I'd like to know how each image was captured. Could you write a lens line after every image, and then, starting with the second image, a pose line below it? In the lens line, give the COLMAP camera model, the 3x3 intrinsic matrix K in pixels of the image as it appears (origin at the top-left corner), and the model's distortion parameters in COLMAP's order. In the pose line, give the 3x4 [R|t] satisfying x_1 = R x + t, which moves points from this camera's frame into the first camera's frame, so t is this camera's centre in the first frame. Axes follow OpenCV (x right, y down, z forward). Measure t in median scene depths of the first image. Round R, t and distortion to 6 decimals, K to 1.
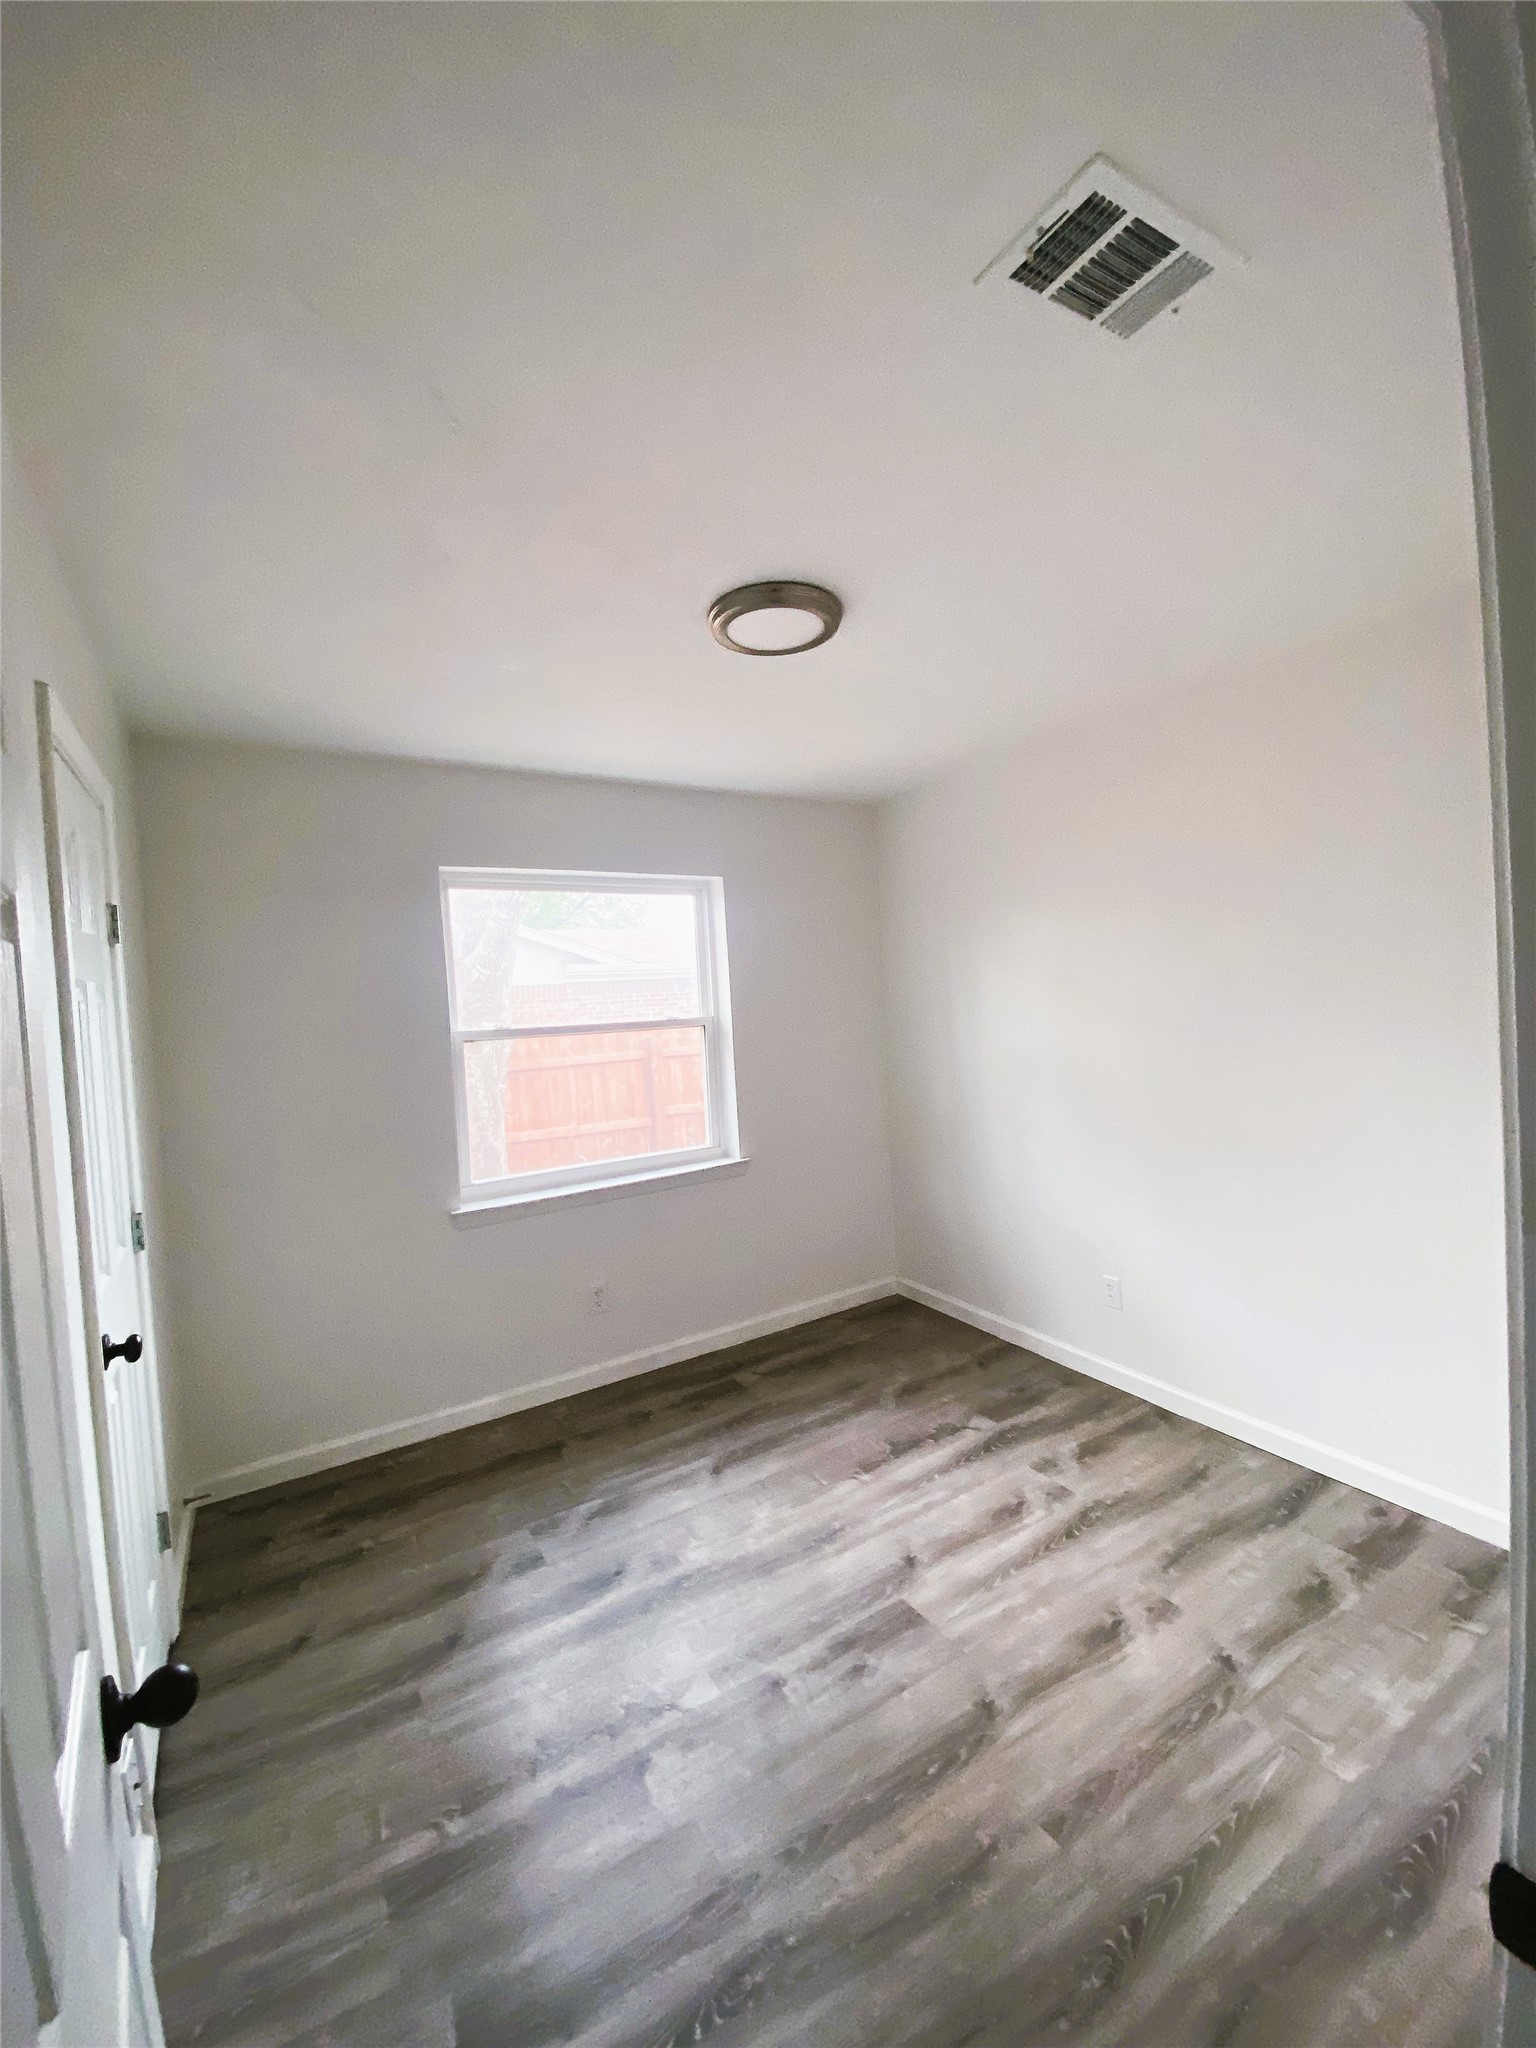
lens RADIAL K [[832.7, 0, 767.4], [0, 832.7, 1020.9], [0, 0, 1]] dist [-0.015382, -0.002044]
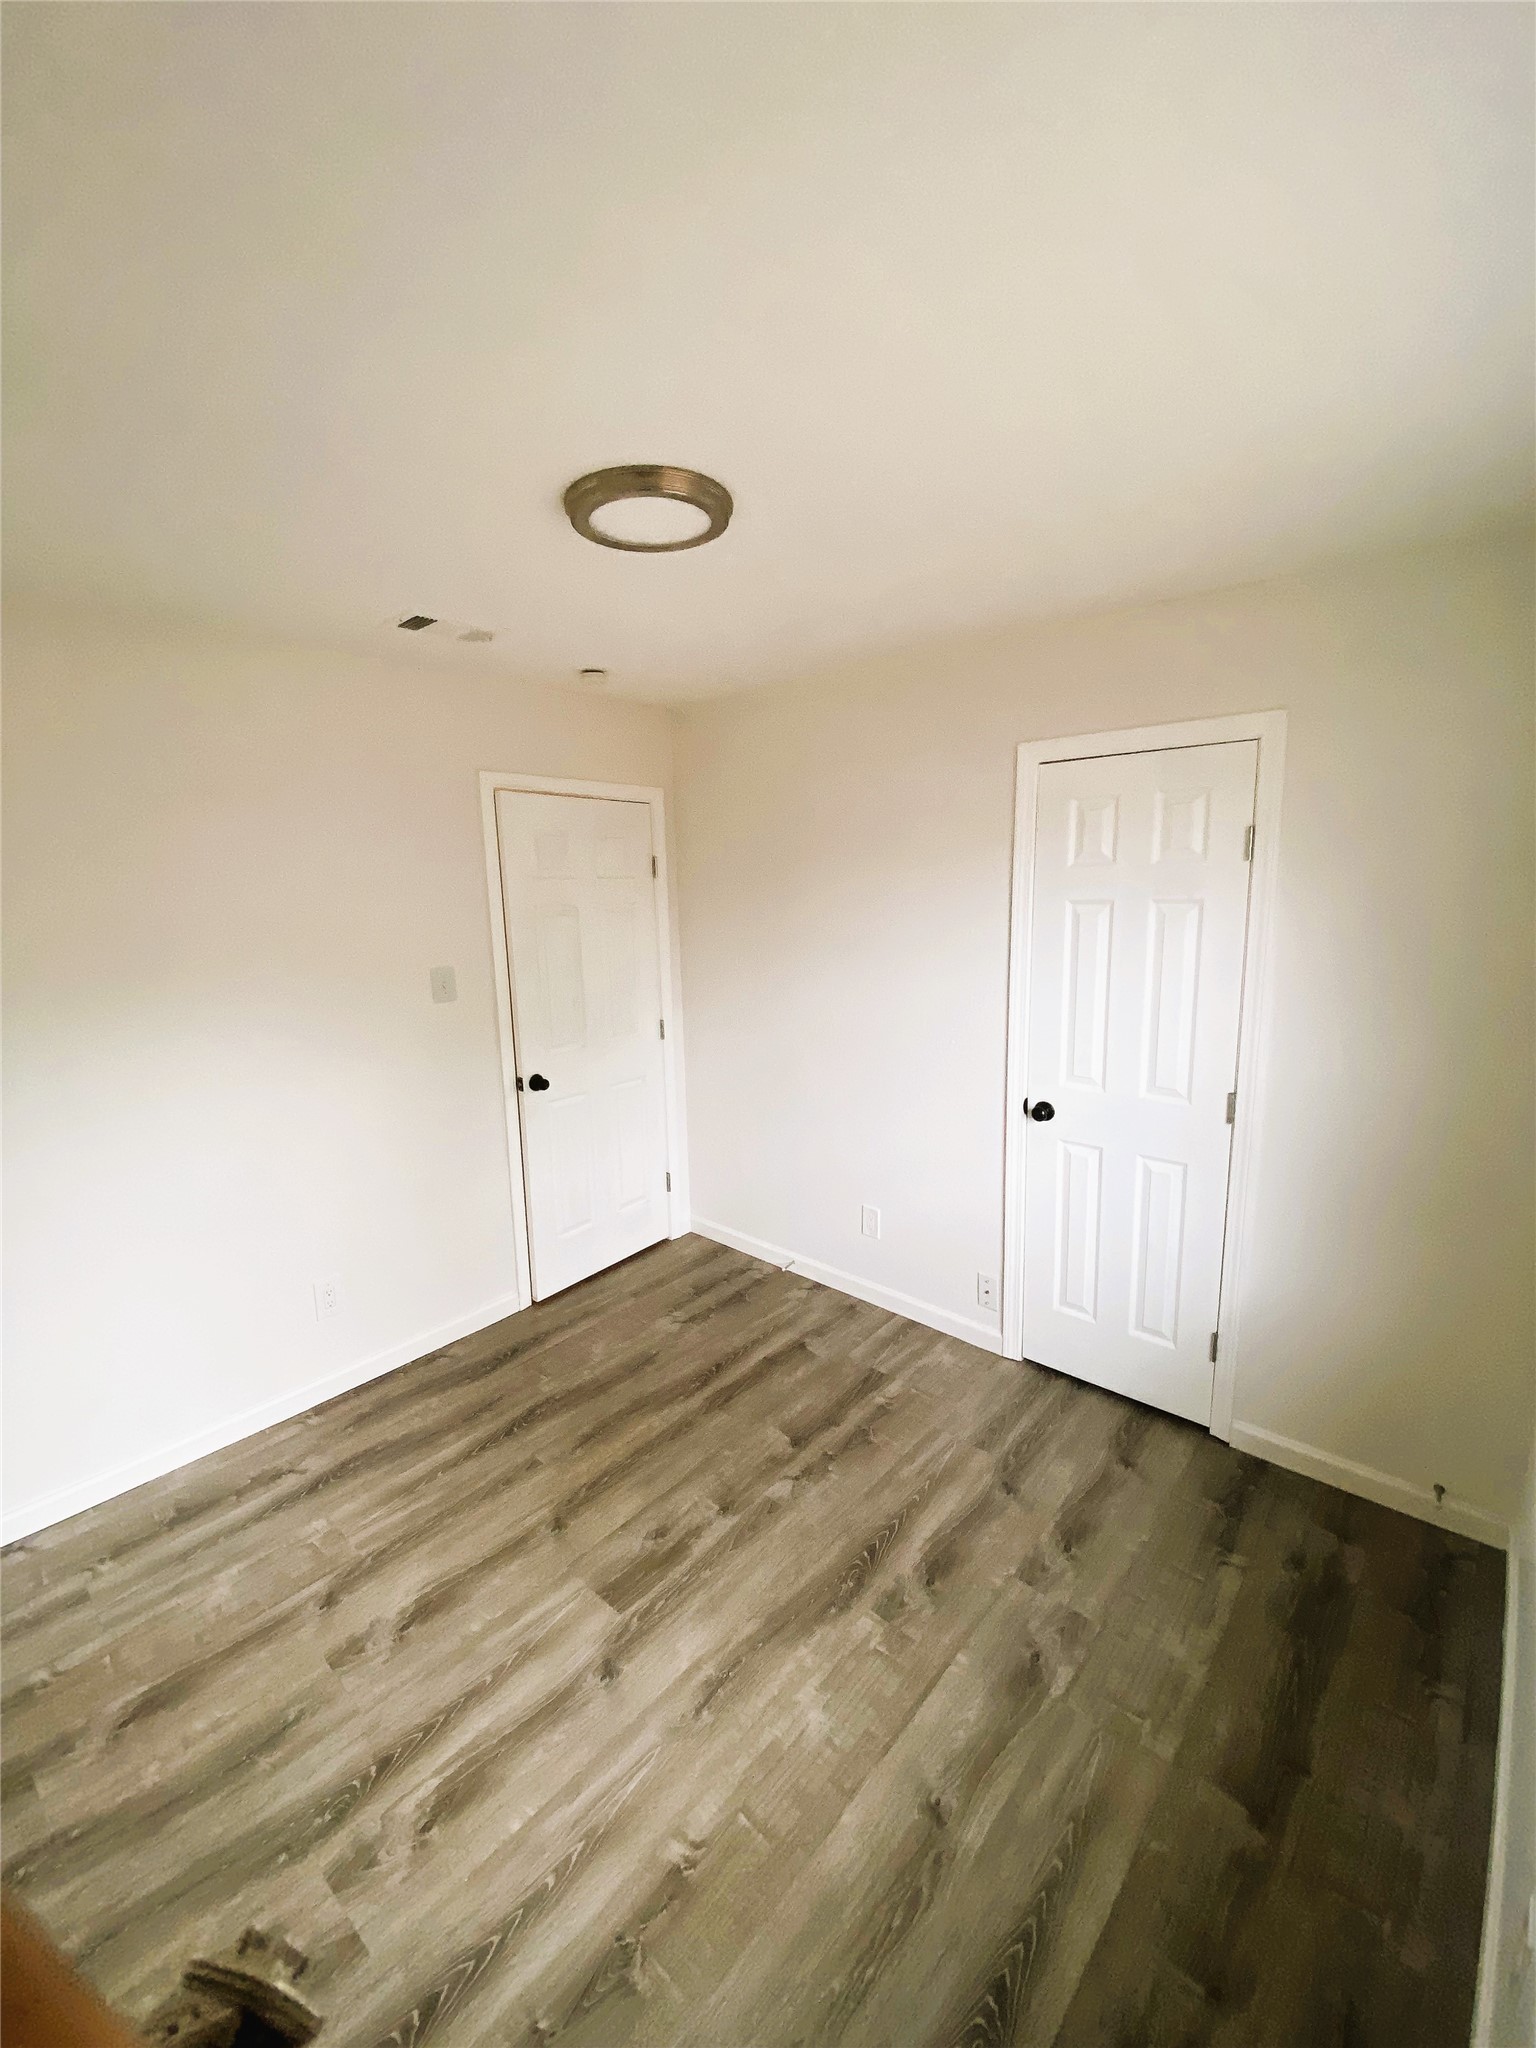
lens RADIAL K [[832.7, 0, 771.3], [0, 832.7, 1023.8], [0, 0, 1]] dist [-0.015382, -0.002044]
pose [[-0.951674, 0.128722, -0.278831, 0.179268], [0.066649, 0.972849, 0.221636, -0.165055], [0.299790, 0.192341, -0.934415, 1.848150]]
